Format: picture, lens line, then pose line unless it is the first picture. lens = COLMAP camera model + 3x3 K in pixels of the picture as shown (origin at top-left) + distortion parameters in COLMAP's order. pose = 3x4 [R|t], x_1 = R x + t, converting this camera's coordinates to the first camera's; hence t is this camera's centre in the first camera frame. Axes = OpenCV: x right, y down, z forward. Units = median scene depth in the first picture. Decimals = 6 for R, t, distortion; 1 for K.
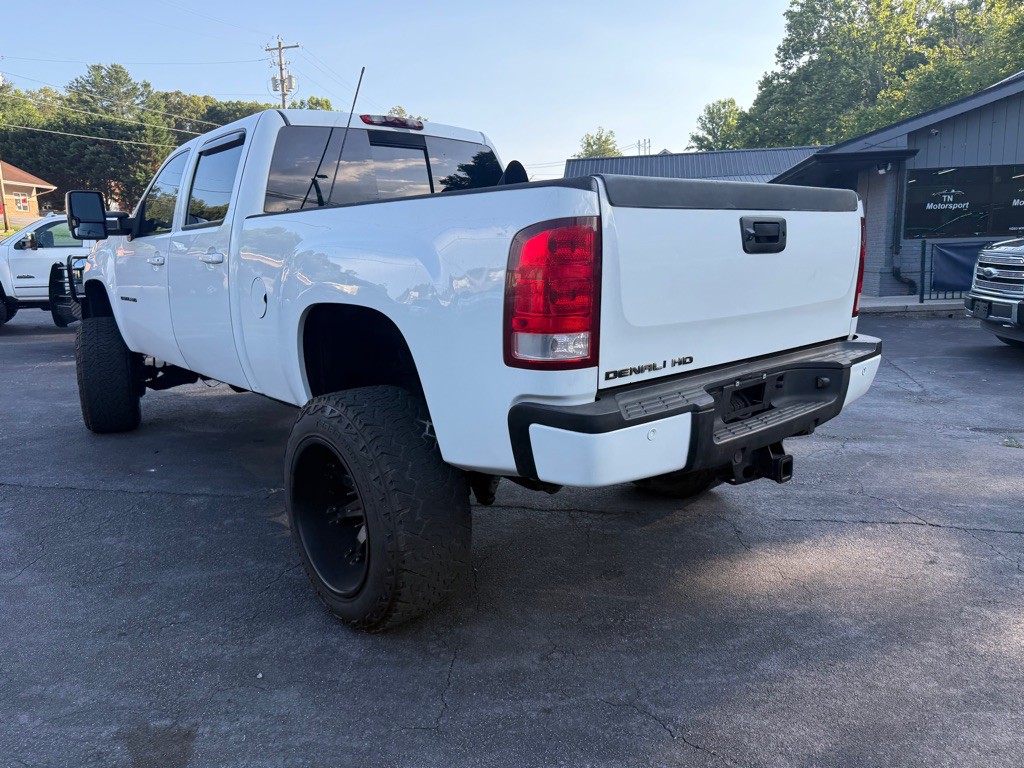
lens RADIAL K [[729.8, 0, 518.3], [0, 729.8, 375.8], [0, 0, 1]] dist [0.023016, -0.032818]
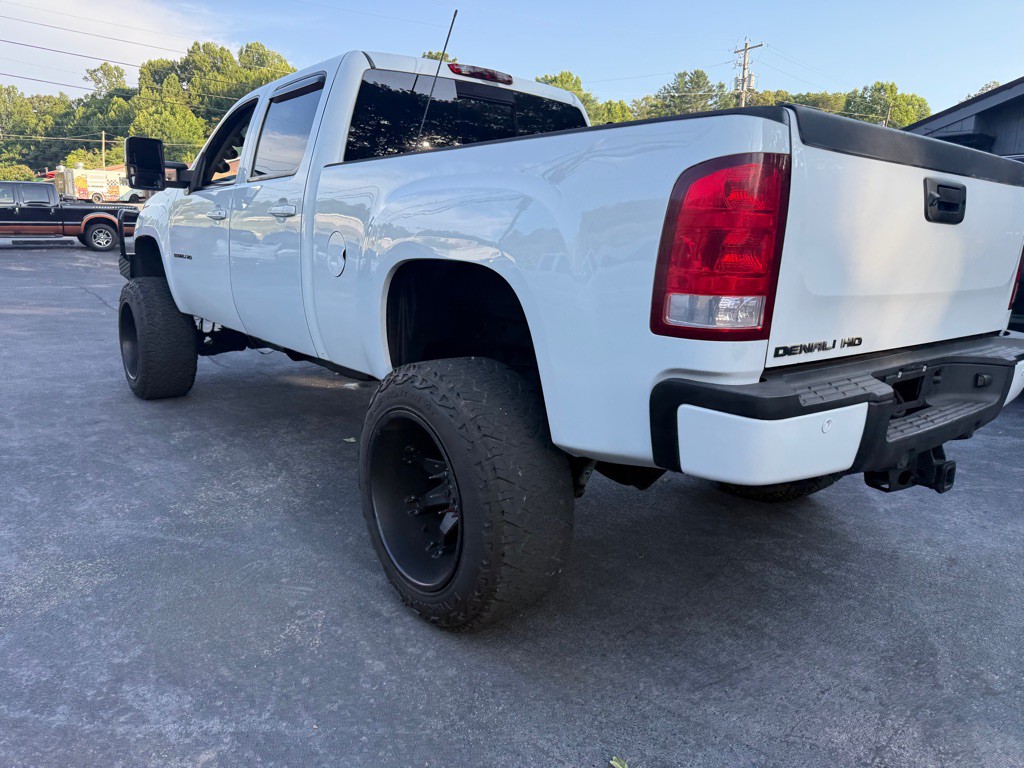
lens RADIAL K [[729.8, 0, 521.5], [0, 729.8, 382.2], [0, 0, 1]] dist [0.023016, -0.032818]
pose [[0.998003, 0.056900, -0.027434, -0.105738], [-0.056406, 0.998237, 0.018451, 0.025860], [0.028435, -0.016866, 0.999453, 0.113839]]
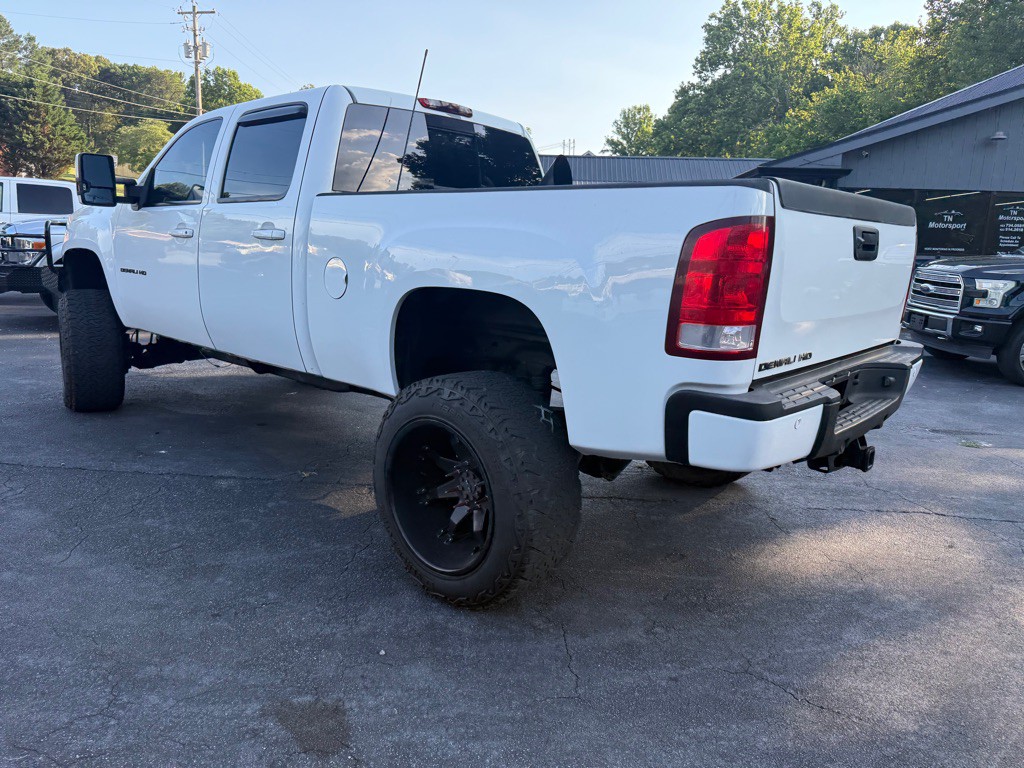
lens RADIAL K [[729.8, 0, 518.9], [0, 729.8, 388.9], [0, 0, 1]] dist [0.023016, -0.032818]
pose [[0.991011, 0.031708, 0.129967, -0.269845], [-0.034900, 0.999141, 0.022356, 0.014493], [-0.129146, -0.026691, 0.991266, -0.014561]]
